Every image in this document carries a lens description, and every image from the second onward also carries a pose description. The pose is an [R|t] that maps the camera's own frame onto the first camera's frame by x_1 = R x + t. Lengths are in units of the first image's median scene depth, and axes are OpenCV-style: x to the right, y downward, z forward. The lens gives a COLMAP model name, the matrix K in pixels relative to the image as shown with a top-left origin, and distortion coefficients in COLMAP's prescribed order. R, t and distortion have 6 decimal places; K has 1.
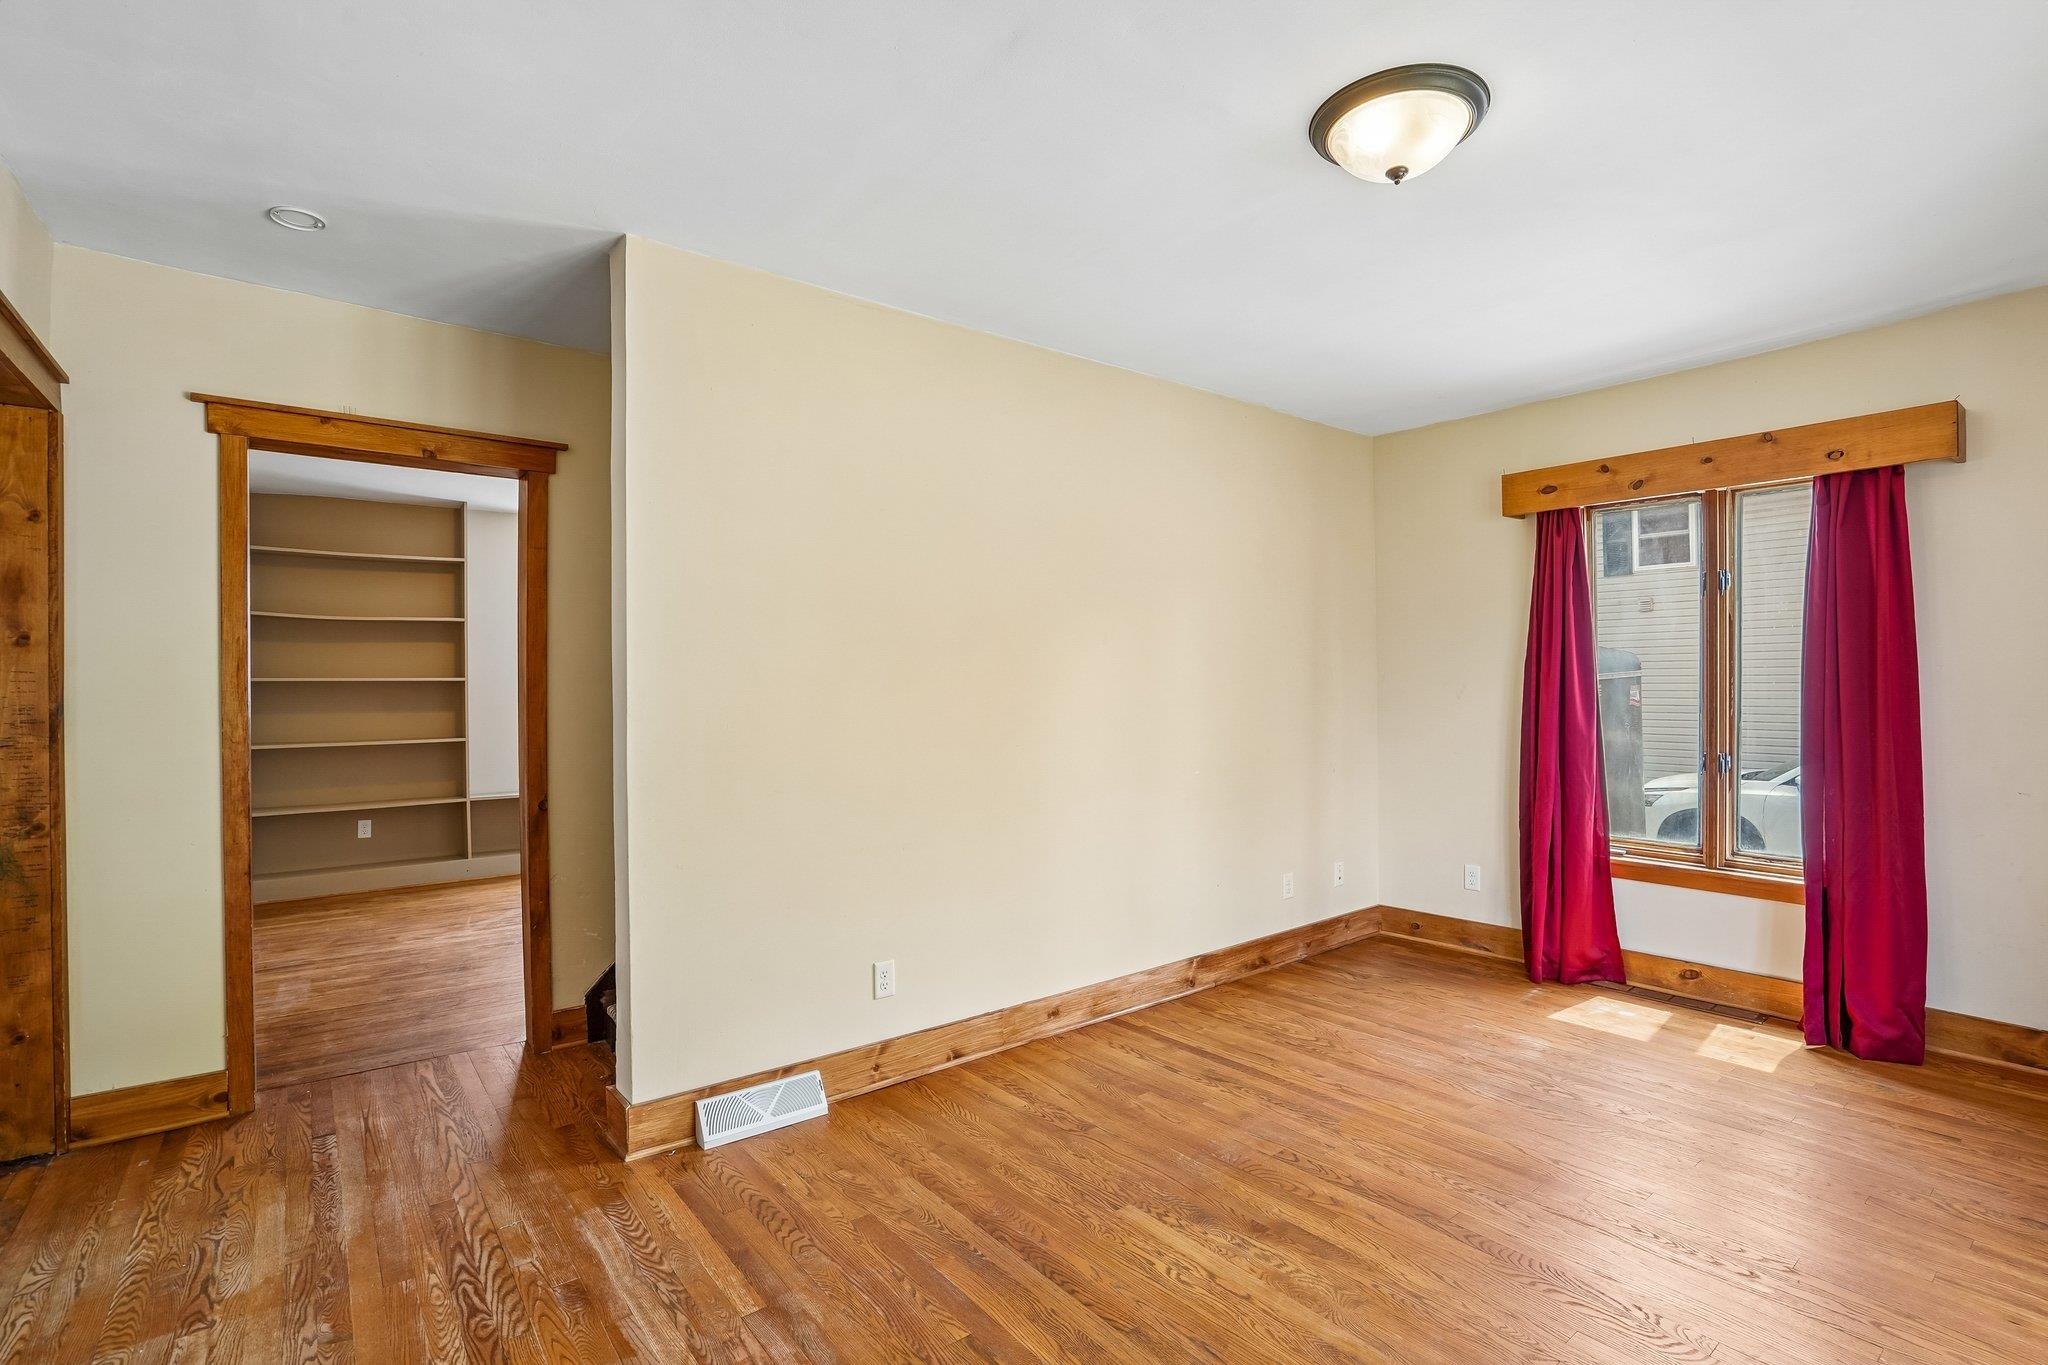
lens RADIAL K [[949.7, 0, 1028.2], [0, 949.7, 683.5], [0, 0, 1]] dist [-0.066982, 0.029443]
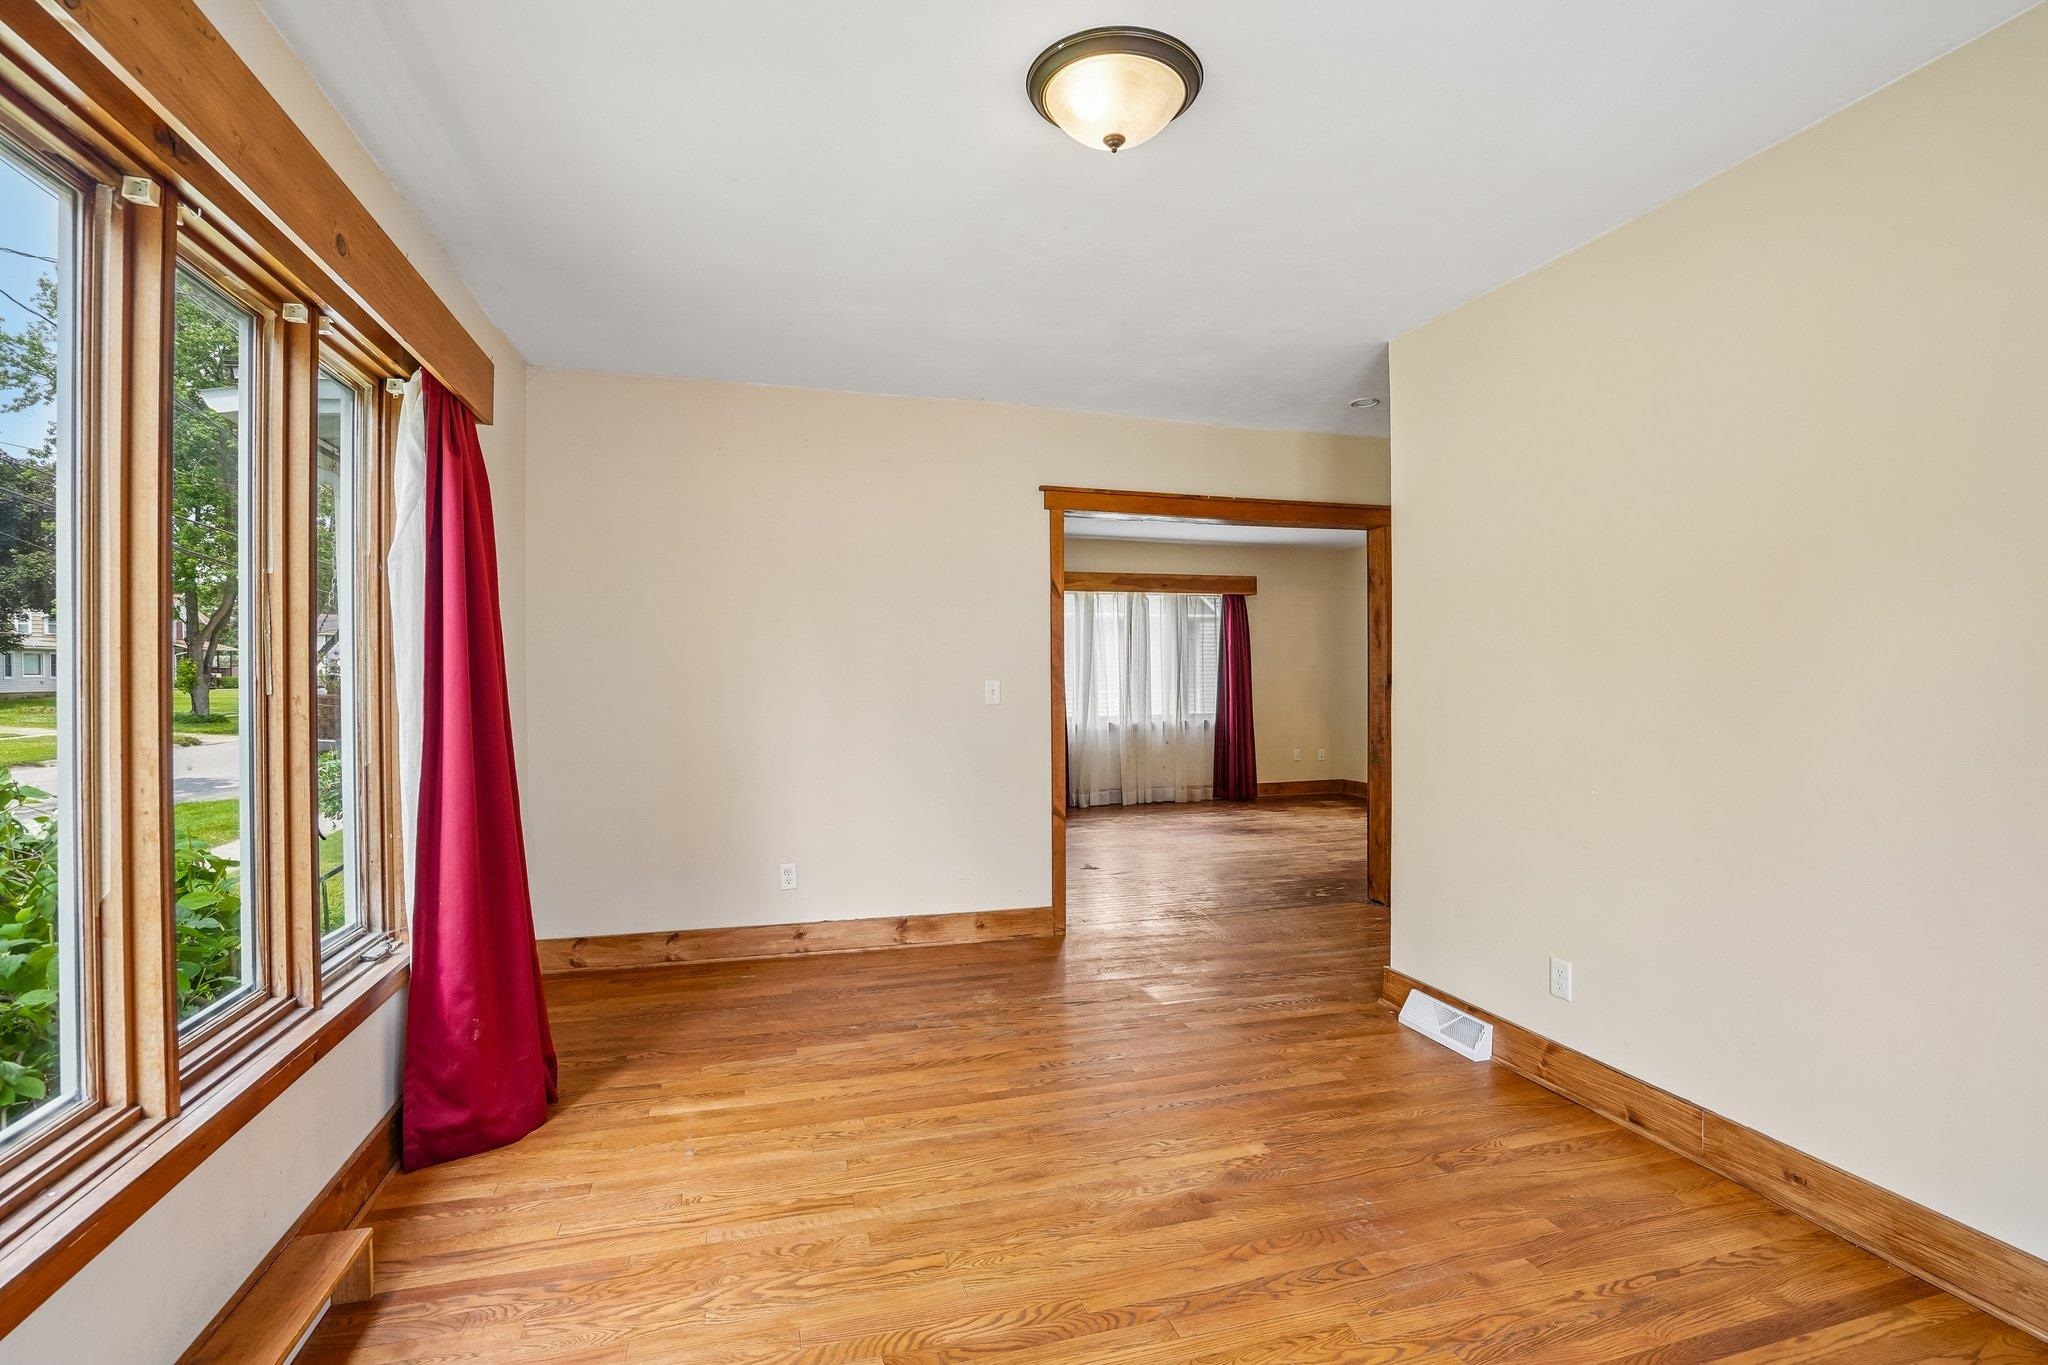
lens RADIAL K [[955.3, 0, 1029.3], [0, 955.3, 692.7], [0, 0, 1]] dist [-0.069275, 0.029094]
pose [[-0.372317, 0.026792, -0.927719, 0.973405], [0.011554, 0.999640, 0.024233, -0.000366], [0.928034, -0.001696, -0.372492, 0.925407]]
